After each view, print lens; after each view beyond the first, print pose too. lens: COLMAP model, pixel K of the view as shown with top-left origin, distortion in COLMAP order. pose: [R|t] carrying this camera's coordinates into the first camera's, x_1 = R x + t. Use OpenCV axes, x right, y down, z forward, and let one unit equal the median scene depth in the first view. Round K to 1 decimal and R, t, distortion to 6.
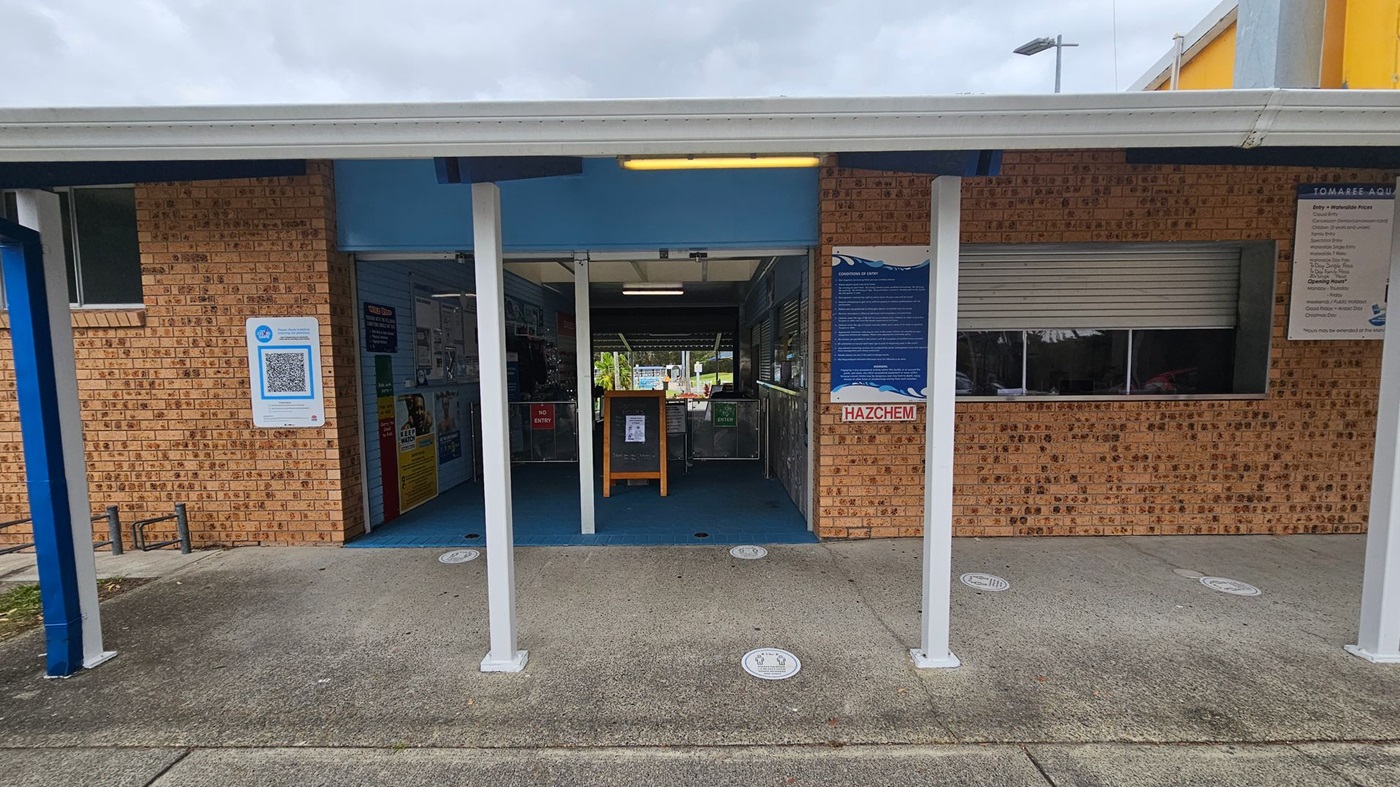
lens RADIAL K [[576.1, 0, 698.7], [0, 576.1, 411.9], [0, 0, 1]] dist [-0.000632, -0.000384]
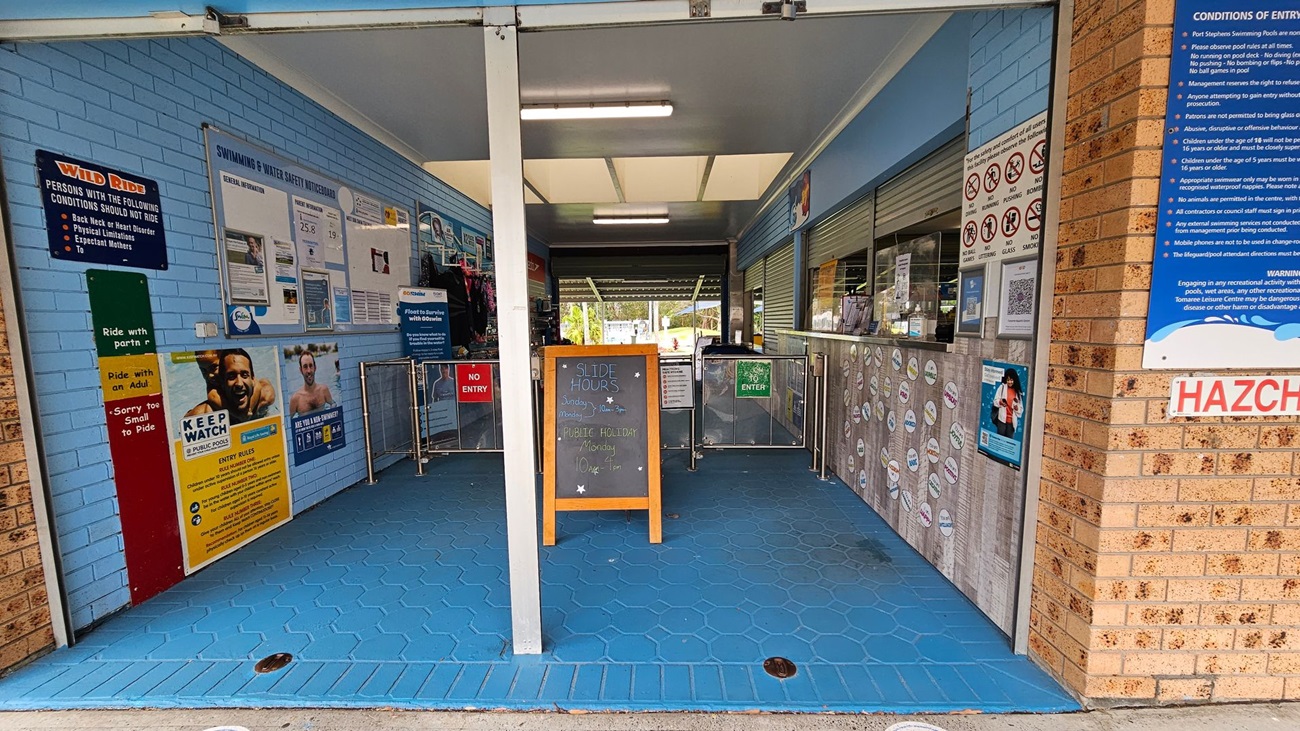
lens RADIAL K [[534.9, 0, 648.8], [0, 534.9, 382.5], [0, 0, 1]] dist [-0.000632, -0.000384]
pose [[0.999682, -0.001532, -0.025179, -0.082599], [0.002377, 0.999434, 0.033565, -0.017858], [0.025113, -0.033614, 0.999119, 0.573307]]
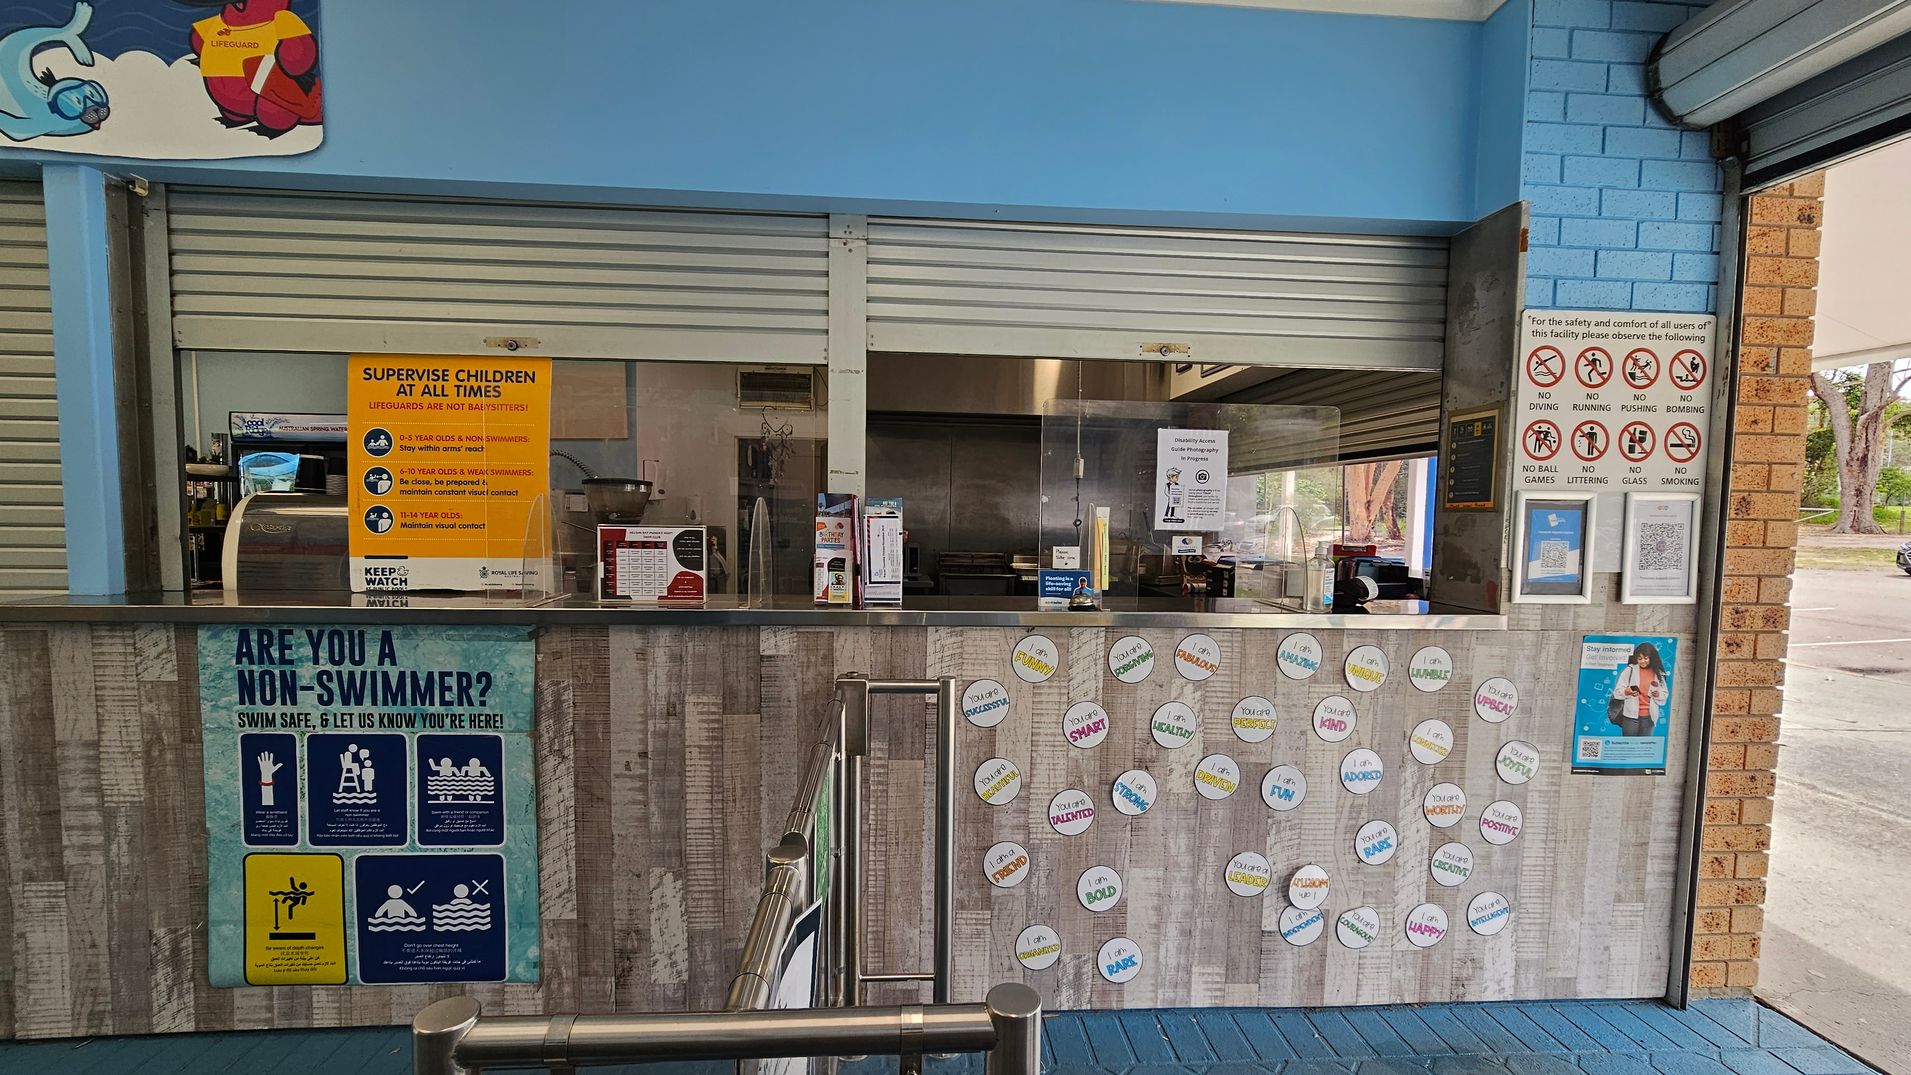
lens RADIAL K [[786.4, 0, 953.7], [0, 786.4, 562.6], [0, 0, 1]] dist [-0.000632, -0.000384]
pose [[-0.077850, -0.057452, 0.995308, -0.225121], [0.067755, 0.995725, 0.062776, -0.115782], [-0.994660, 0.072324, -0.073624, 1.431480]]
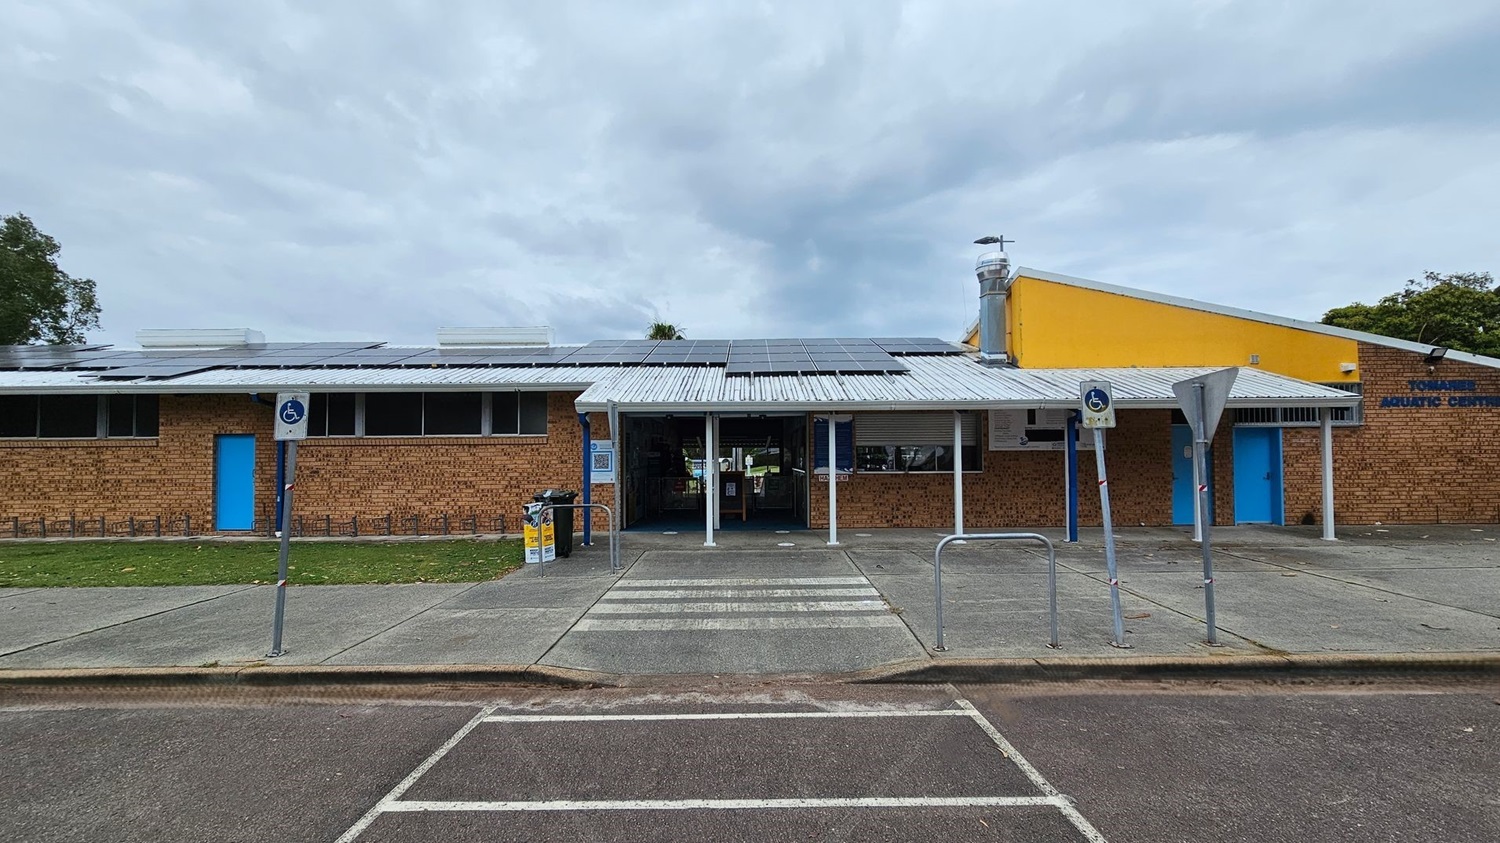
lens RADIAL K [[617.2, 0, 748.6], [0, 617.2, 441.2], [0, 0, 1]] dist [-0.000632, -0.000384]
pose [[0.999982, 0.003615, 0.004776, -0.070507], [-0.003073, 0.994052, -0.108861, 0.125231], [-0.005141, 0.108845, 0.994045, -1.579506]]
